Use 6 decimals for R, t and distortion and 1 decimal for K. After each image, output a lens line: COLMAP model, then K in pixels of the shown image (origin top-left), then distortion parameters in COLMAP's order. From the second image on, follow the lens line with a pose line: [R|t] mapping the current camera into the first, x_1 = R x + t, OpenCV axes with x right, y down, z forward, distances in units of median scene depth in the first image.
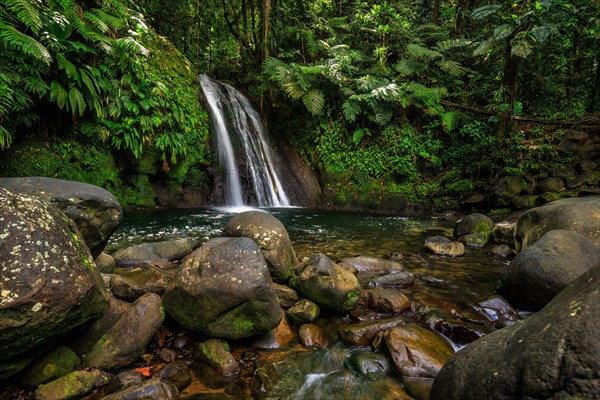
lens RADIAL K [[360.9, 0, 307.3], [0, 360.9, 207.7], [0, 0, 1]] dist [-0.017465, 0.000953]
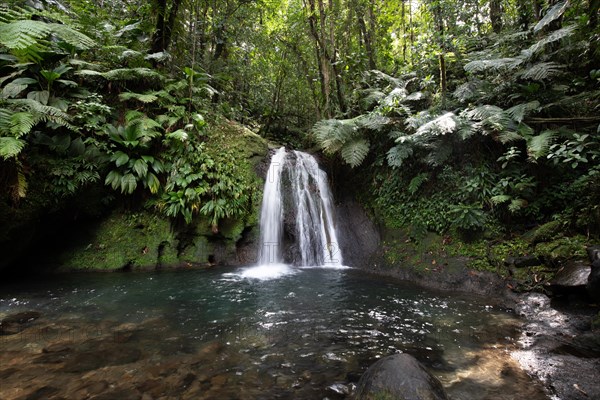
lens RADIAL K [[279.1, 0, 300.4], [0, 279.1, 198.5], [0, 0, 1]] dist [-0.027475, 0.004838]
pose [[0.828833, -0.085188, -0.552973, 0.292775], [-0.018383, 0.983661, -0.179091, -0.047365], [0.559195, 0.158602, 0.813724, 0.358732]]
